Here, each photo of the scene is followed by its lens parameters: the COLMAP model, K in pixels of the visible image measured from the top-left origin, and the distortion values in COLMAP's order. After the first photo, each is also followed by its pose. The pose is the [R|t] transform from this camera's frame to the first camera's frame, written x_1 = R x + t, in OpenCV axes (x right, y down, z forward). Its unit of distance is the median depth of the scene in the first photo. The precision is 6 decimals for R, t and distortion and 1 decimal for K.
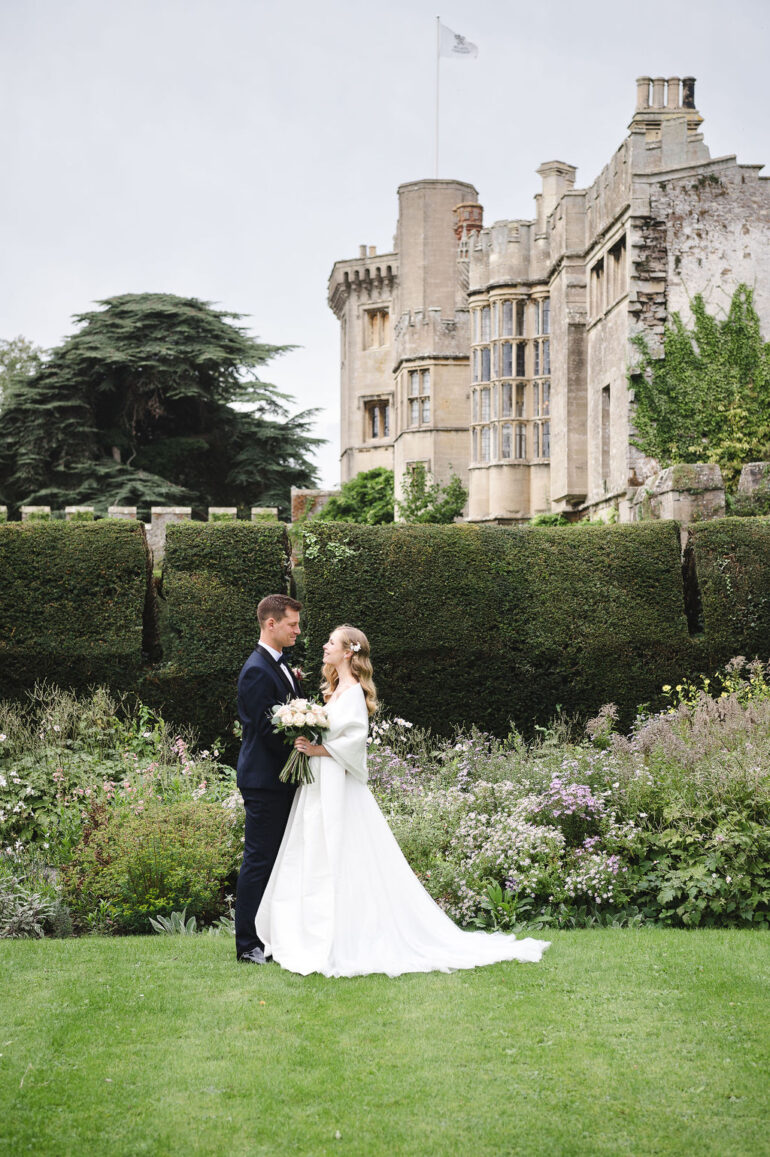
lens RADIAL K [[1851.0, 0, 385.9], [0, 1851.0, 561.3], [0, 0, 1]] dist [0.269501, 0.000000]
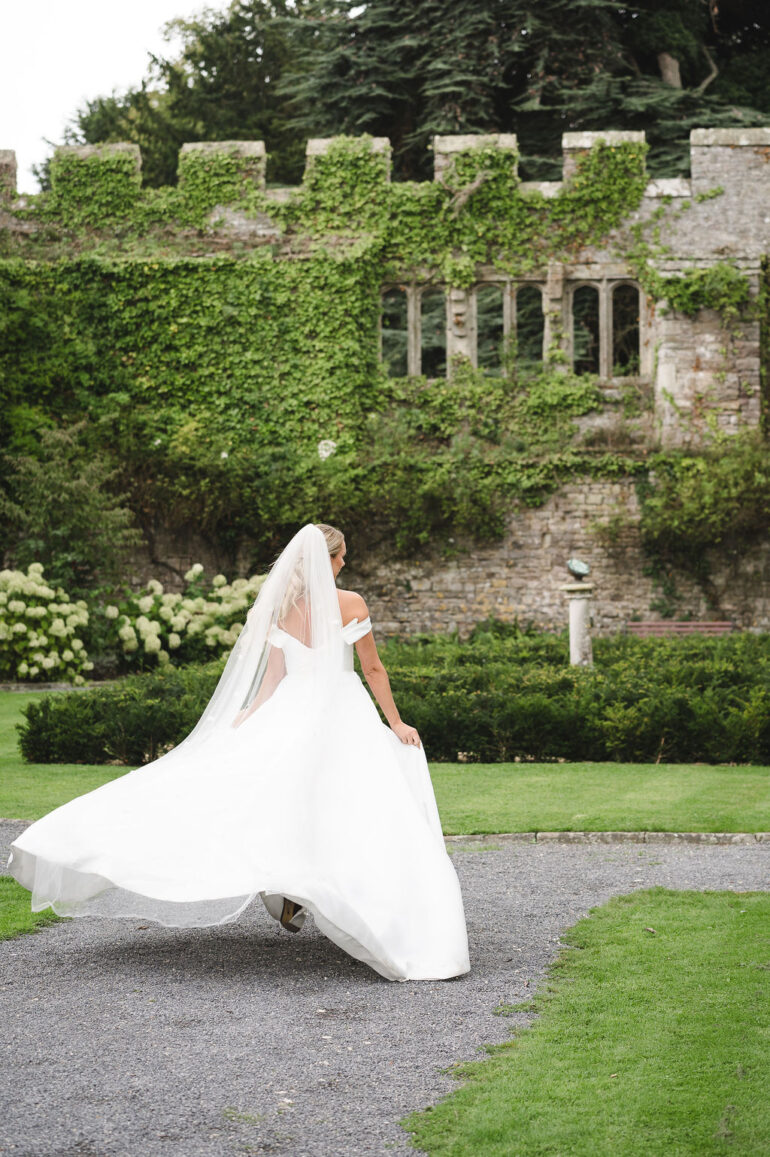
lens RADIAL K [[2784.8, 0, 384.6], [0, 2784.8, 577.5], [0, 0, 1]] dist [0.085884, 0.000000]
pose [[0.976842, -0.005326, -0.213897, -0.101590], [0.015713, 0.998776, 0.046894, 0.026648], [0.213386, -0.049169, 0.975730, 0.531800]]
